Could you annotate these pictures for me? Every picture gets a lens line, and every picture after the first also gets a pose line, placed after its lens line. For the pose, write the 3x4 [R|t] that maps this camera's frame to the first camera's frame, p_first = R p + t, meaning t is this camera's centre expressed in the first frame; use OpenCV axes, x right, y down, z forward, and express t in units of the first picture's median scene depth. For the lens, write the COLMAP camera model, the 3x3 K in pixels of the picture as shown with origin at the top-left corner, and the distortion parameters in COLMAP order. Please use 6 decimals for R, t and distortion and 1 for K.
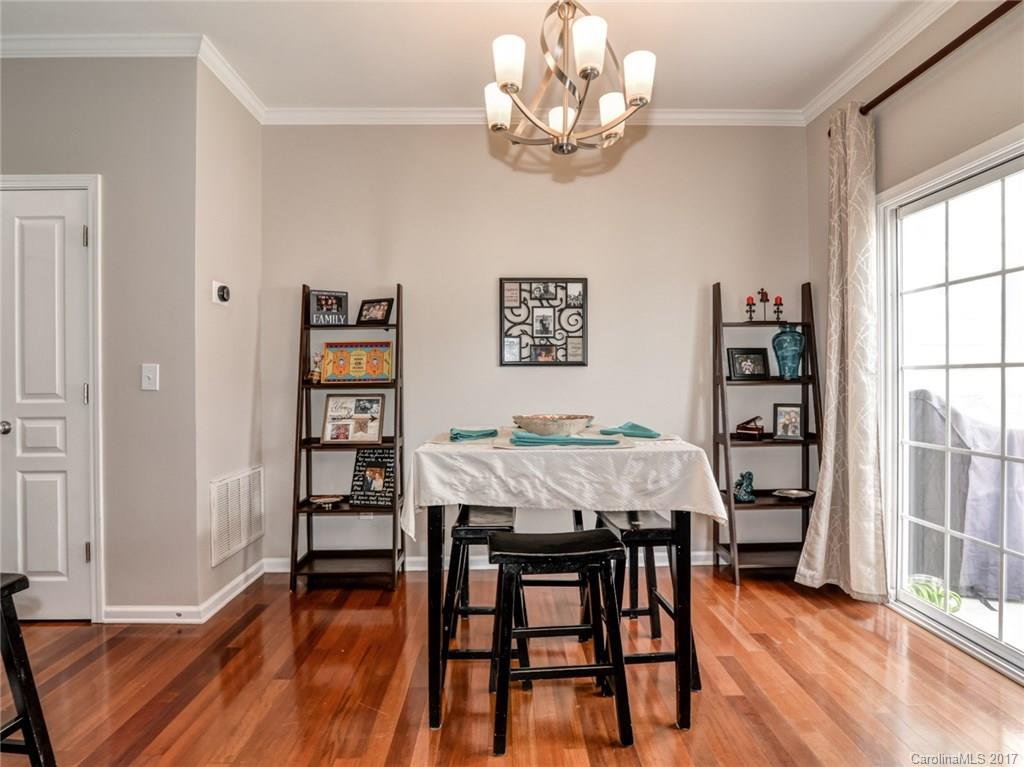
lens RADIAL K [[525.3, 0, 512.4], [0, 525.3, 374.2], [0, 0, 1]] dist [-0.023148, 0.001946]
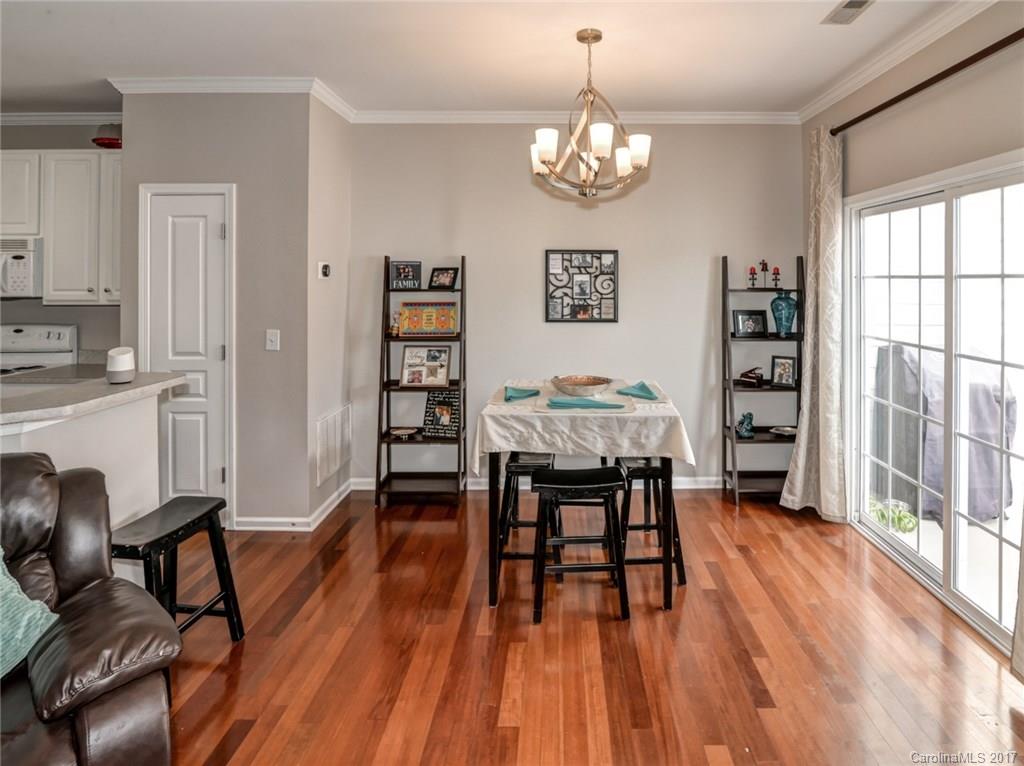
lens RADIAL K [[558.4, 0, 558.0], [0, 558.4, 271.1], [0, 0, 1]] dist [-0.017355, 0.001102]
pose [[0.999771, 0.004737, -0.020881, 0.037075], [-0.004712, 0.999988, 0.001234, -0.159730], [0.020887, -0.001135, 0.999781, -0.341059]]
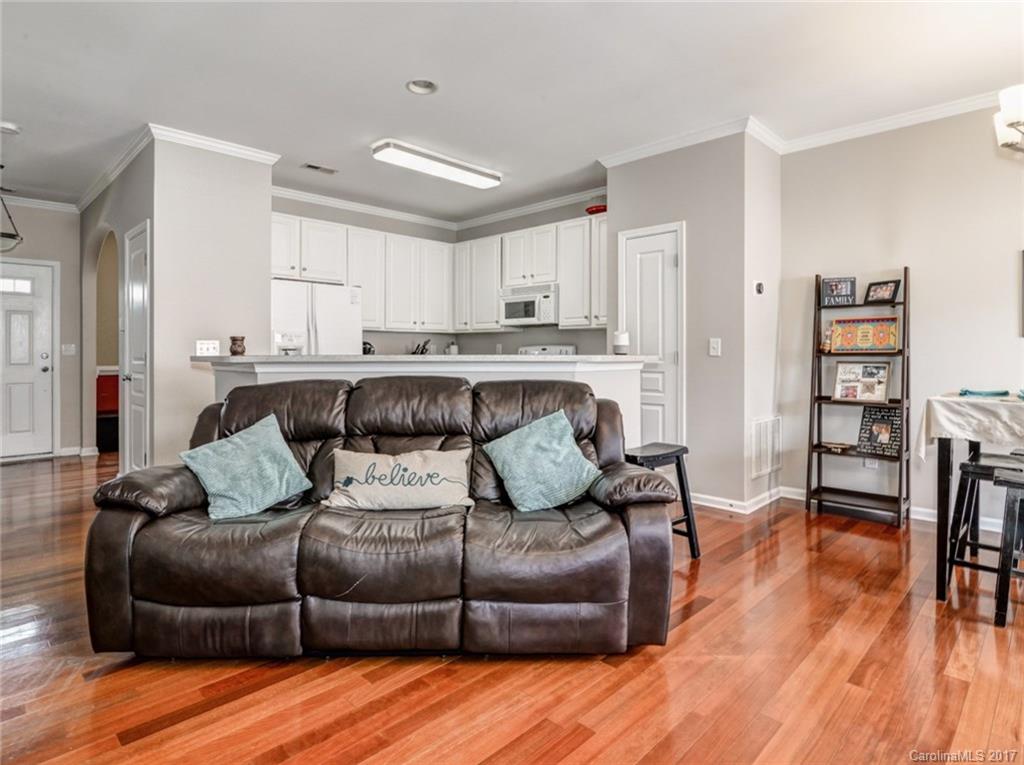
lens RADIAL K [[564.7, 0, 509.6], [0, 564.7, 353.2], [0, 0, 1]] dist [-0.013332, 0.000407]
pose [[0.693683, 0.007436, -0.720242, 0.077858], [0.002244, 0.999920, 0.012485, 0.000985], [0.720277, -0.010277, 0.693610, -0.555077]]
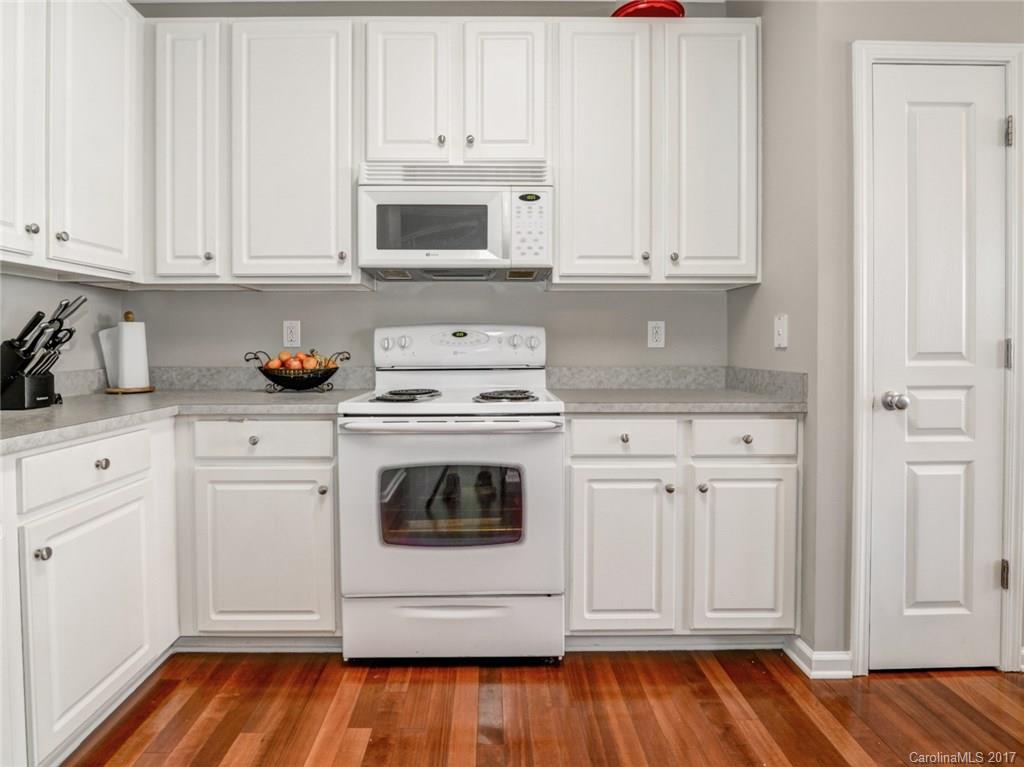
lens RADIAL K [[543.9, 0, 493.4], [0, 543.9, 352.7], [0, 0, 1]] dist [-0.018454, 0.000976]
pose [[0.999637, 0.007197, -0.025963, -1.404246], [-0.006477, 0.999595, 0.027712, 0.019765], [0.026152, -0.027533, 0.999279, 0.231680]]
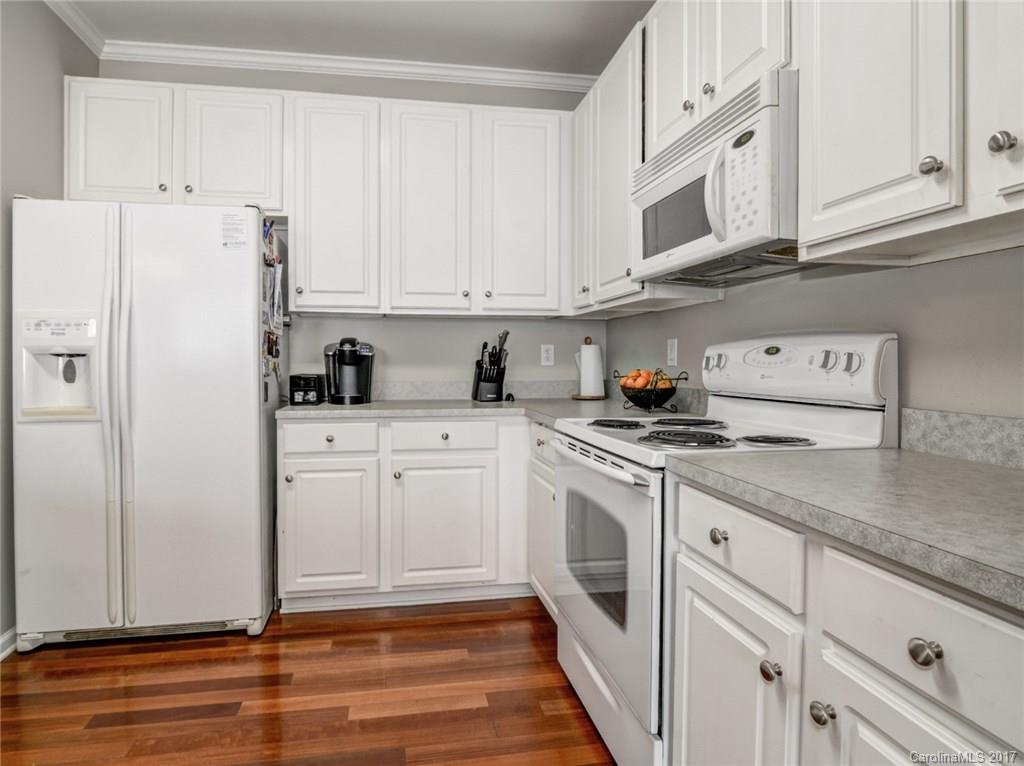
lens RADIAL K [[559.0, 0, 481.5], [0, 559.0, 368.2], [0, 0, 1]] dist [-0.017751, -0.000109]
pose [[0.134288, 0.022544, -0.990686, -0.878953], [0.009817, 0.999662, 0.024079, 0.016147], [0.990894, -0.012959, 0.134021, 0.716412]]
